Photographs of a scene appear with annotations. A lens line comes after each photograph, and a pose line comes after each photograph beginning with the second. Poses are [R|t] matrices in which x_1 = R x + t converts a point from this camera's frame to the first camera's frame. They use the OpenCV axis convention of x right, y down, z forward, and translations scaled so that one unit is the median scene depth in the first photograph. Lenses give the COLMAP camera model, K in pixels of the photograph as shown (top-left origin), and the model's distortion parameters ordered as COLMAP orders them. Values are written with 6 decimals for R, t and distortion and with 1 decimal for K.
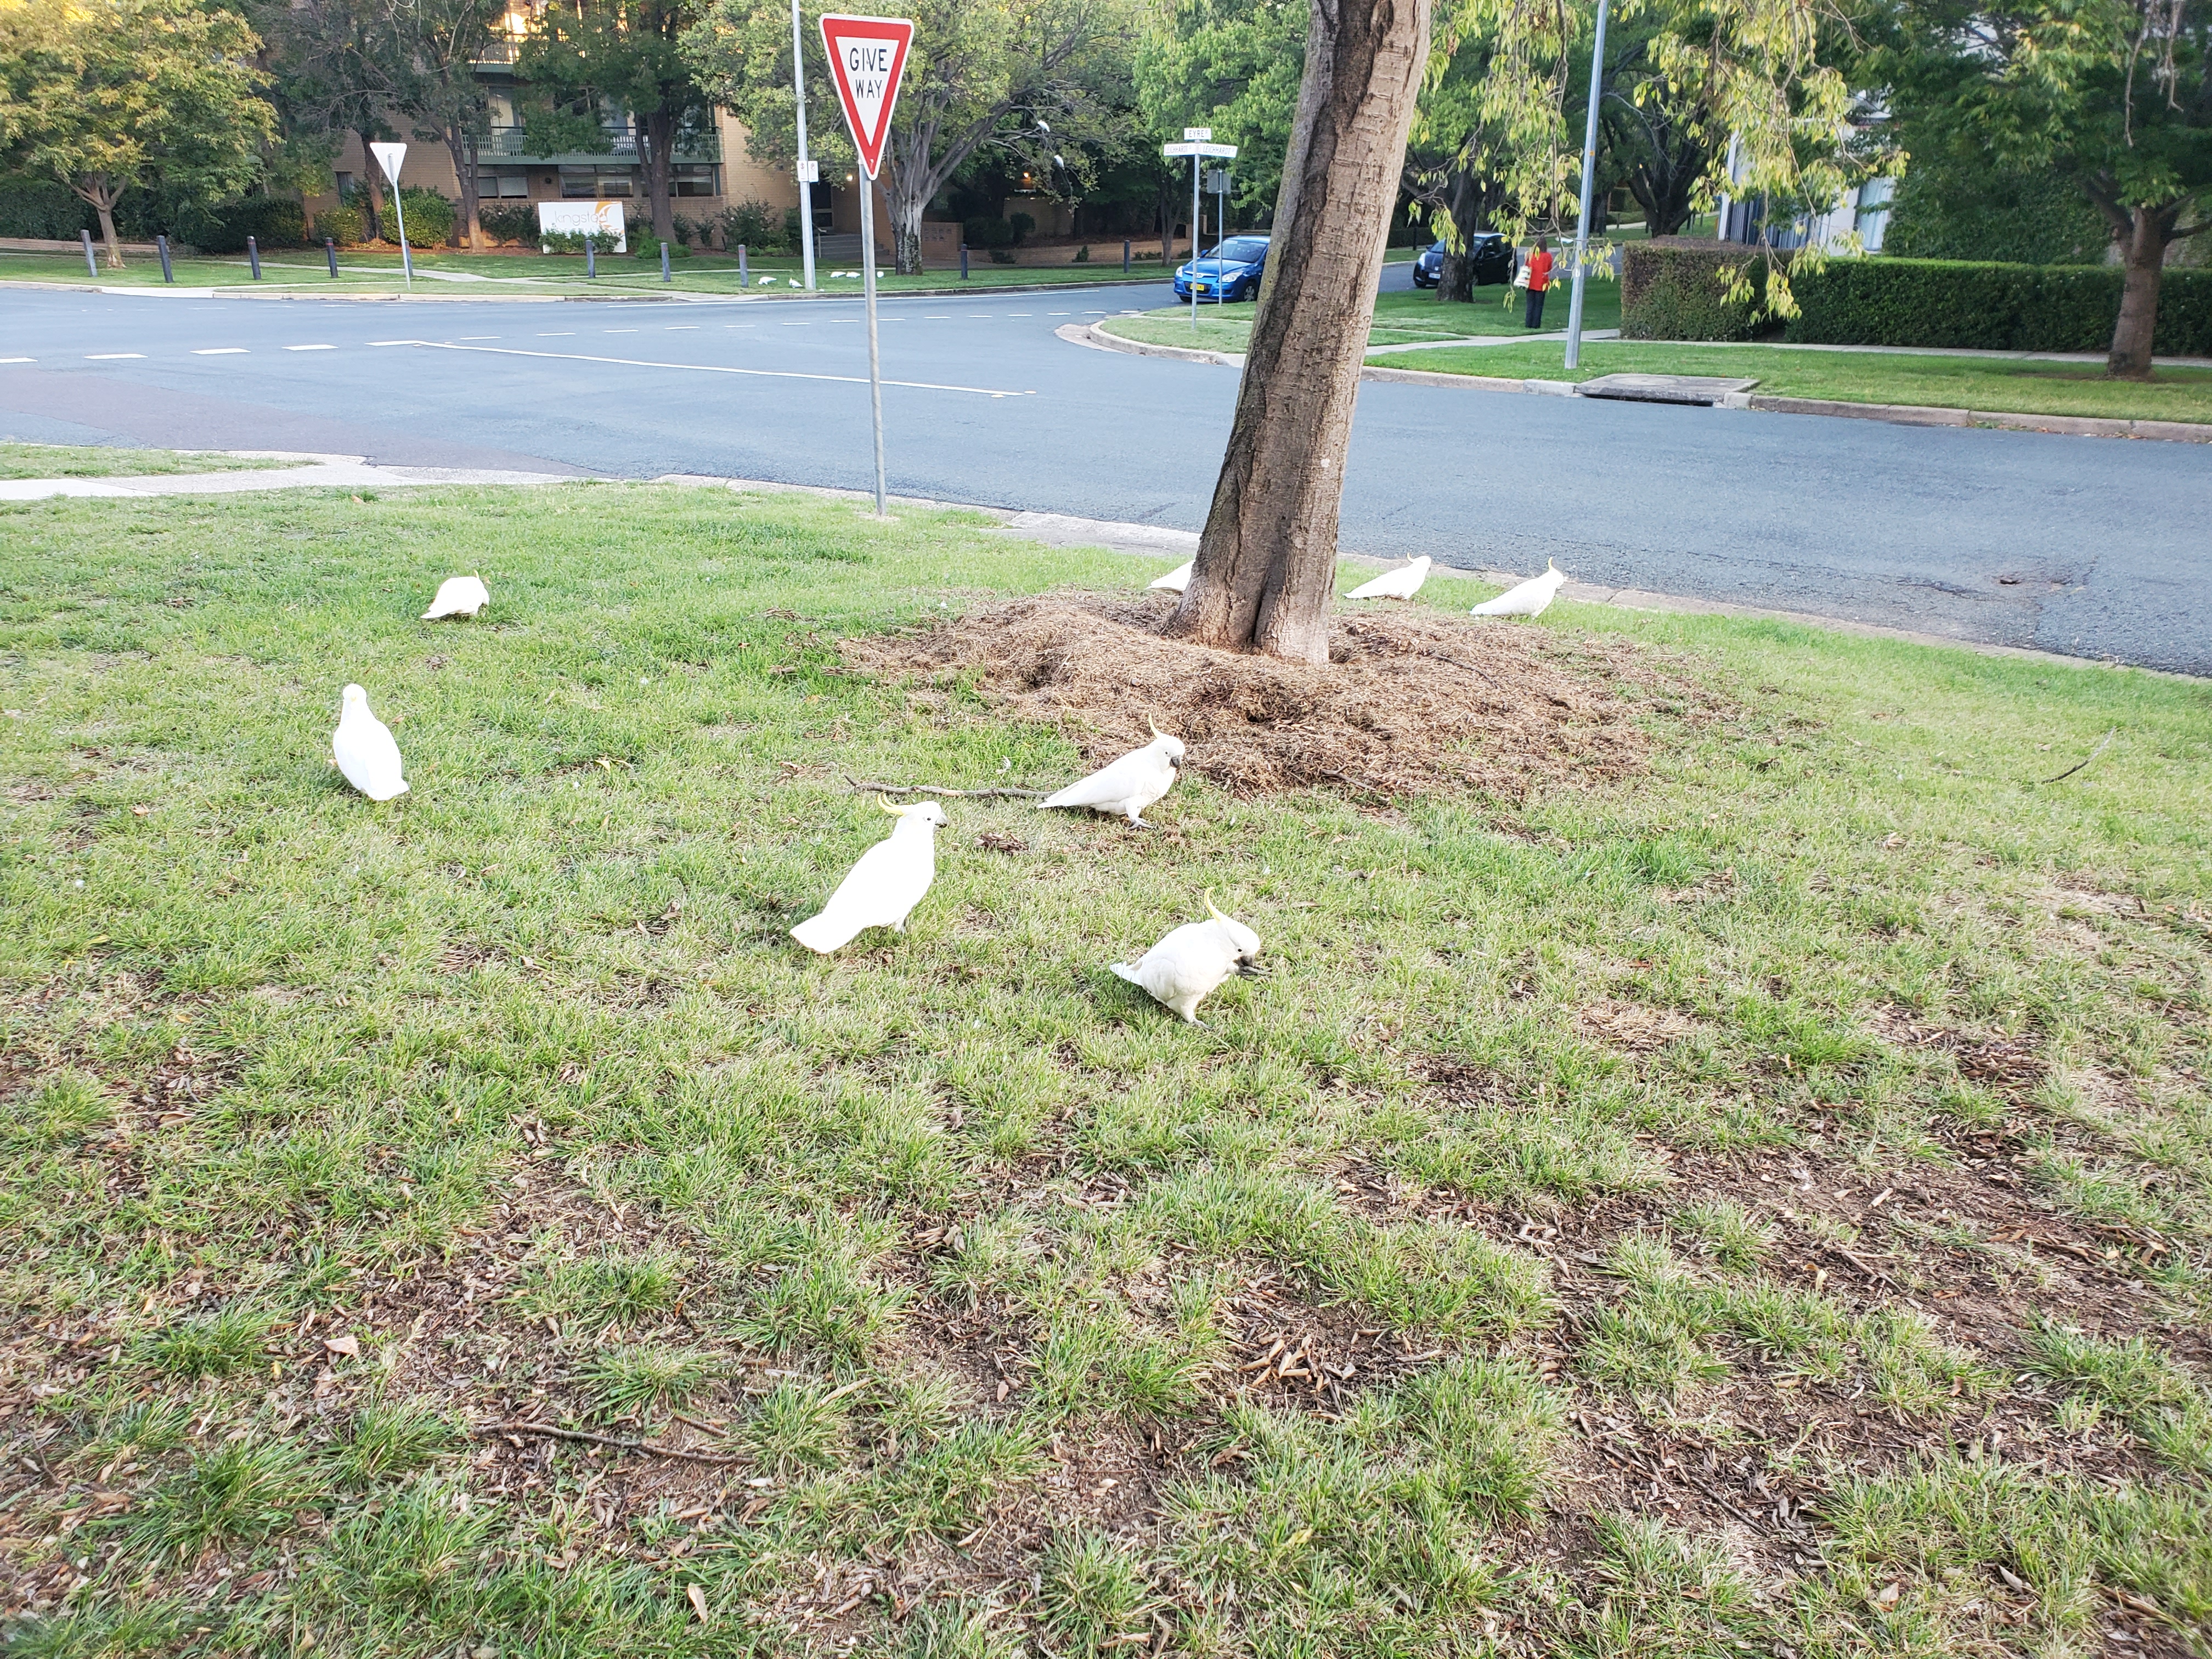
lens RADIAL K [[1748.1, 0, 1092.0], [0, 1748.1, 793.9], [0, 0, 1]] dist [-0.005225, 0.020311]
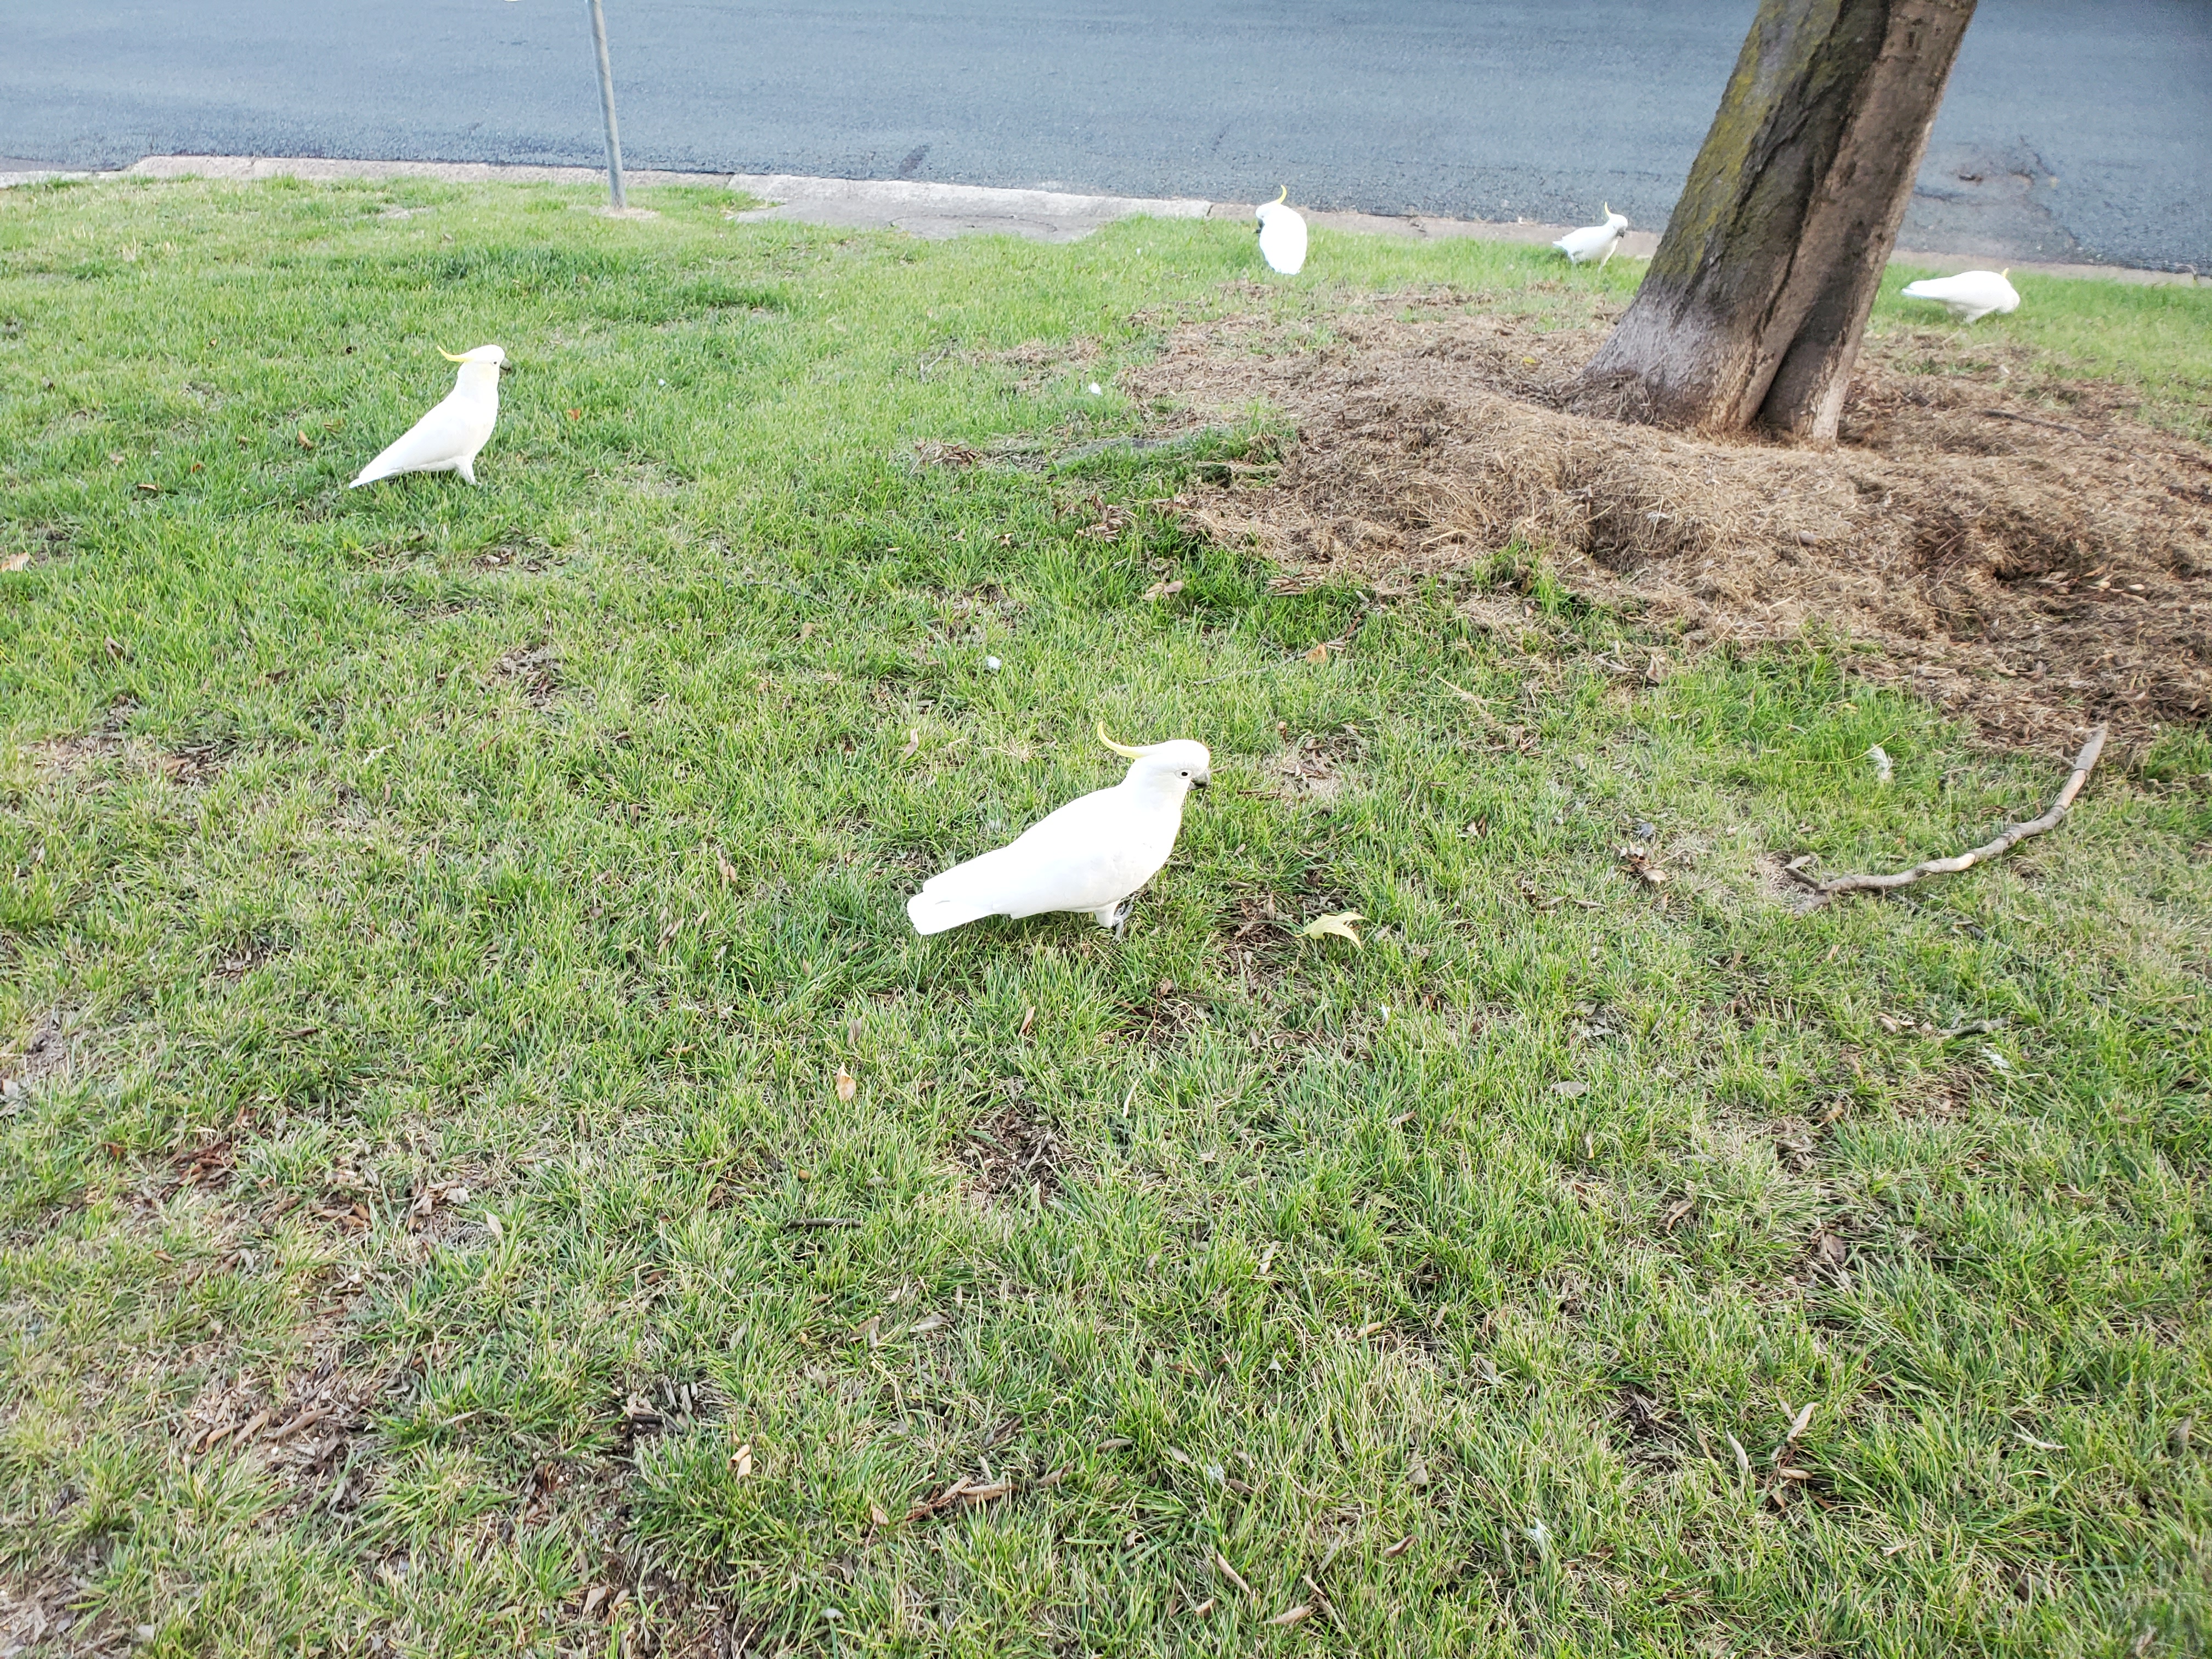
lens RADIAL K [[1748.1, 0, 1114.1], [0, 1748.1, 833.2], [0, 0, 1]] dist [-0.005225, 0.020311]
pose [[0.926380, -0.202883, 0.317267, -0.388285], [0.122181, 0.958821, 0.256385, -0.142030], [-0.356219, -0.198746, 0.913021, 0.470246]]
